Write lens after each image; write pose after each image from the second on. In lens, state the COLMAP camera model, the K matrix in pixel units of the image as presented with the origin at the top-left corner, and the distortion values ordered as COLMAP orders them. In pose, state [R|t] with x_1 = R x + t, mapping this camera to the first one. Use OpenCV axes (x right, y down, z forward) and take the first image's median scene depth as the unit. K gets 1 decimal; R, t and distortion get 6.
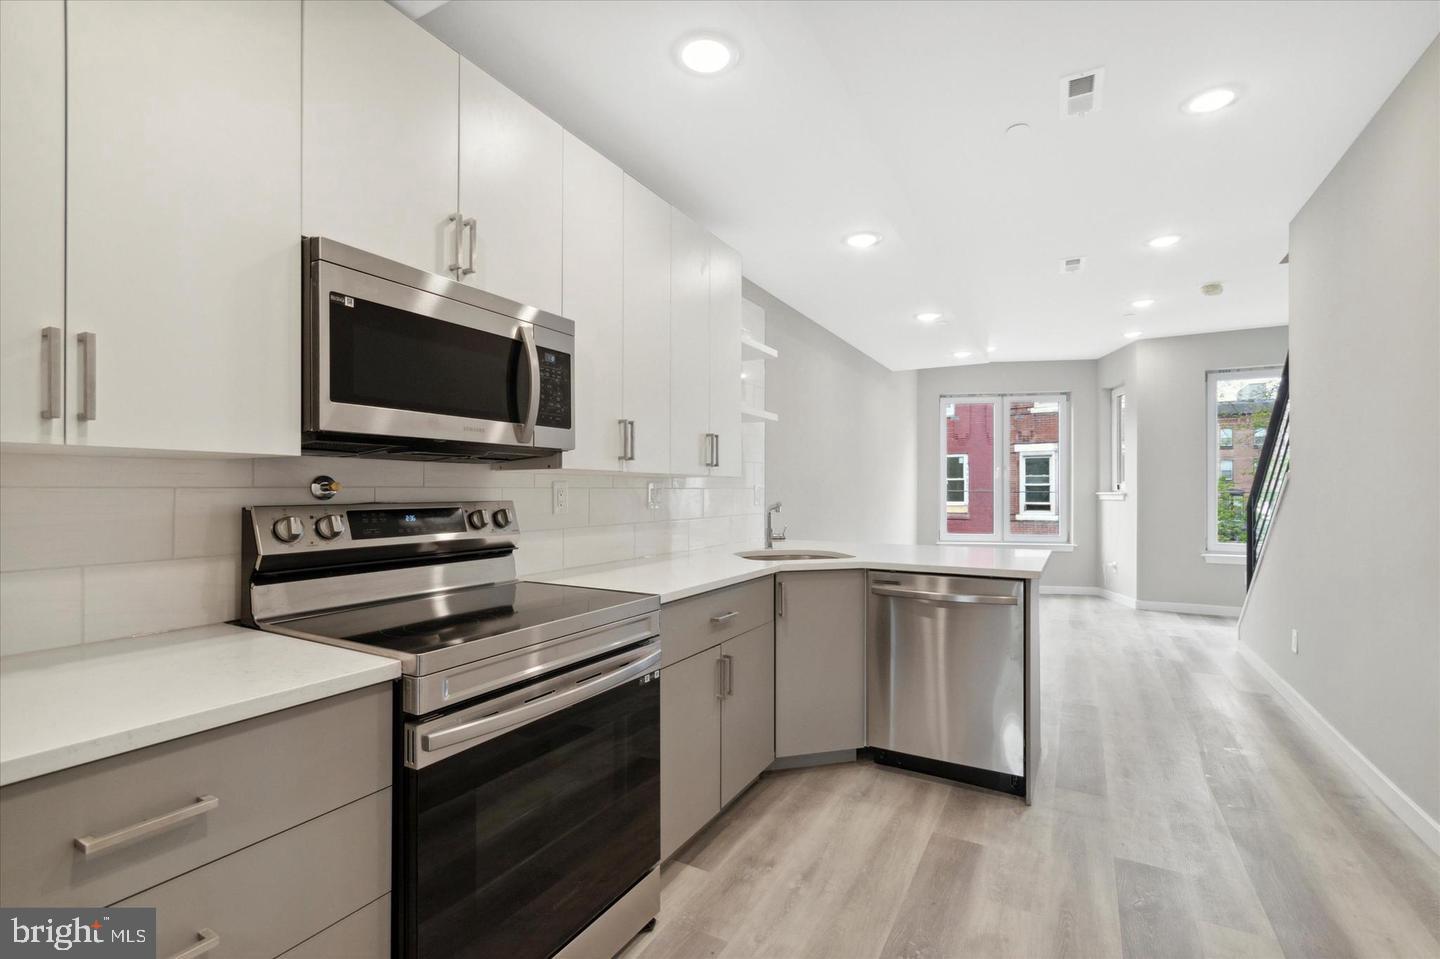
lens RADIAL K [[638.5, 0, 723.2], [0, 638.5, 488.8], [0, 0, 1]] dist [0.002553, 0.000509]
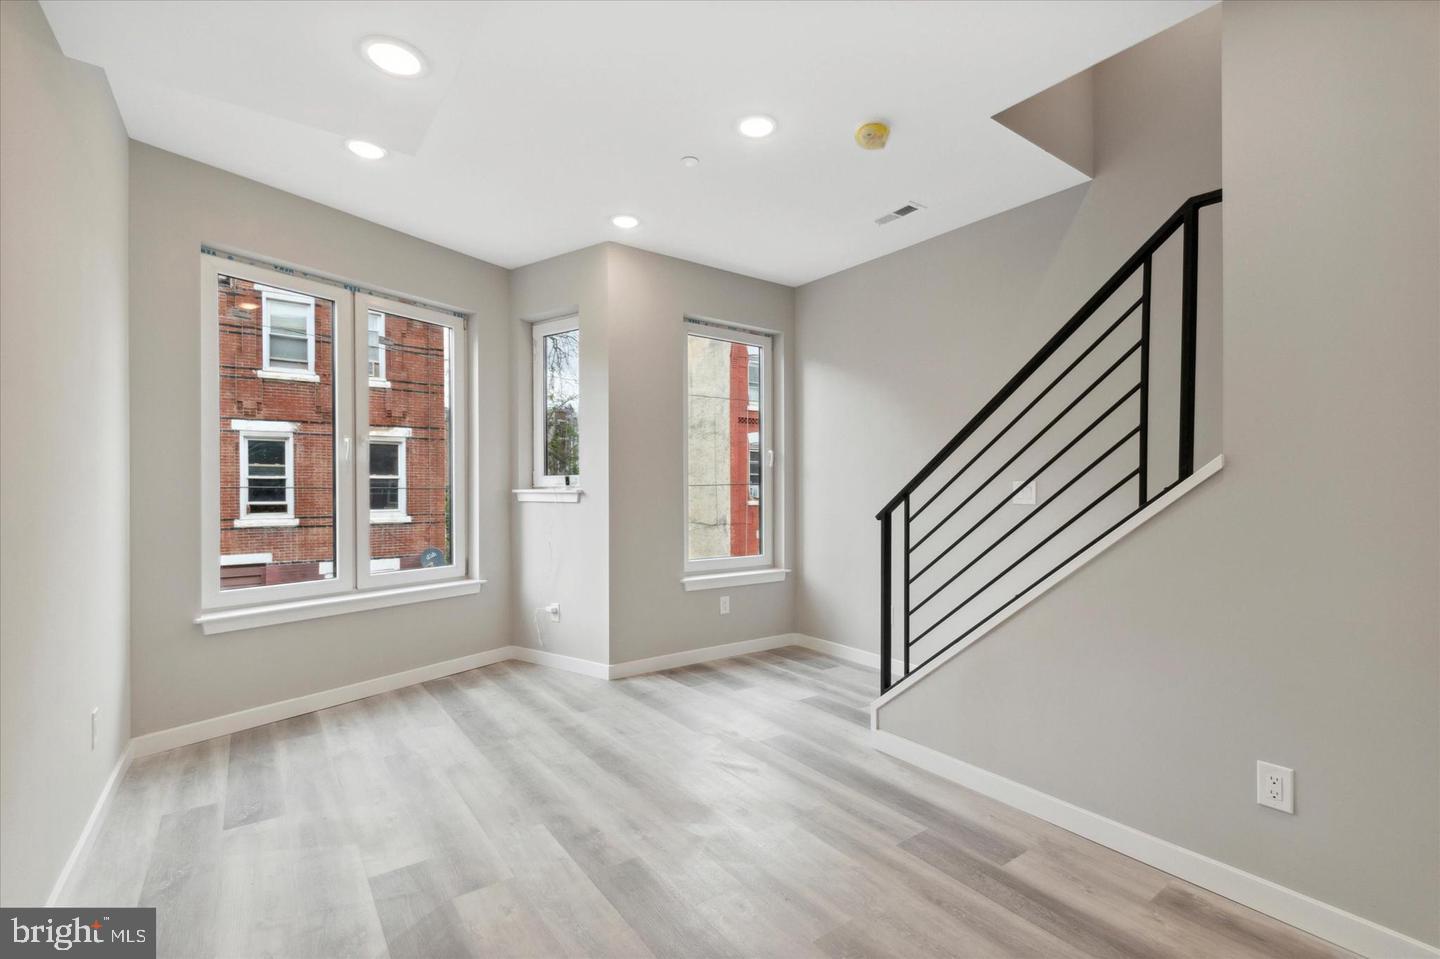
lens RADIAL K [[638.5, 0, 720.5], [0, 638.5, 485.9], [0, 0, 1]] dist [0.002553, 0.000509]
pose [[0.418894, -0.002954, 0.908030, 0.047828], [-0.001191, 0.999992, 0.003803, -0.000129], [-0.908034, -0.002675, 0.418887, 0.228666]]
